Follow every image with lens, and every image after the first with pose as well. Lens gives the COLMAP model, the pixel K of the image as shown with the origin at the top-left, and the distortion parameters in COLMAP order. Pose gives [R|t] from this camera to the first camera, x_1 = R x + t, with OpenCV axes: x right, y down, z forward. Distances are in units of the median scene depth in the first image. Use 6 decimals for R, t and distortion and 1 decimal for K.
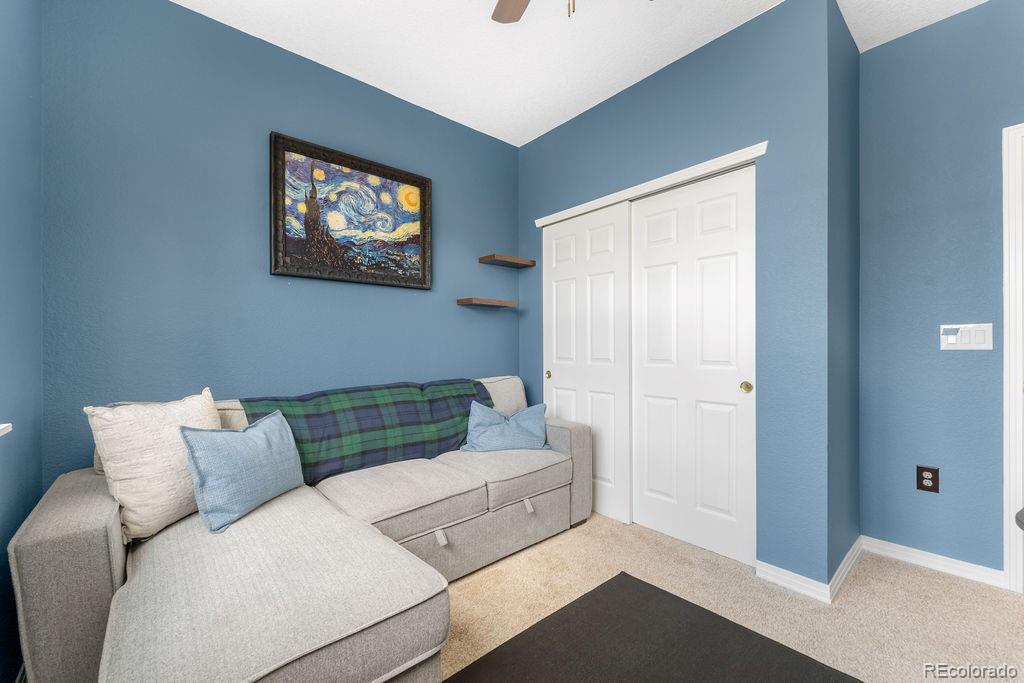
lens RADIAL K [[416.4, 0, 507.9], [0, 416.4, 350.3], [0, 0, 1]] dist [0.000714, 0.001401]
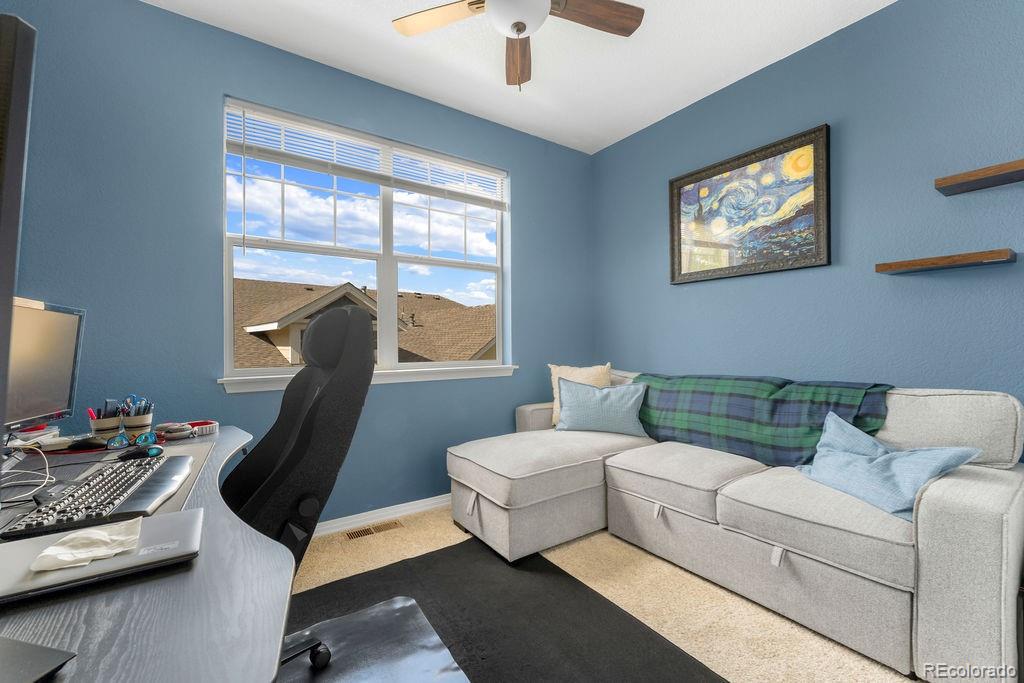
lens RADIAL K [[416.4, 0, 515.7], [0, 416.4, 343.4], [0, 0, 1]] dist [0.000714, 0.001401]
pose [[-0.098527, 0.011430, -0.995069, 0.737743], [-0.003242, 0.999925, 0.011807, -0.005529], [0.995129, 0.004389, -0.098482, 0.555997]]
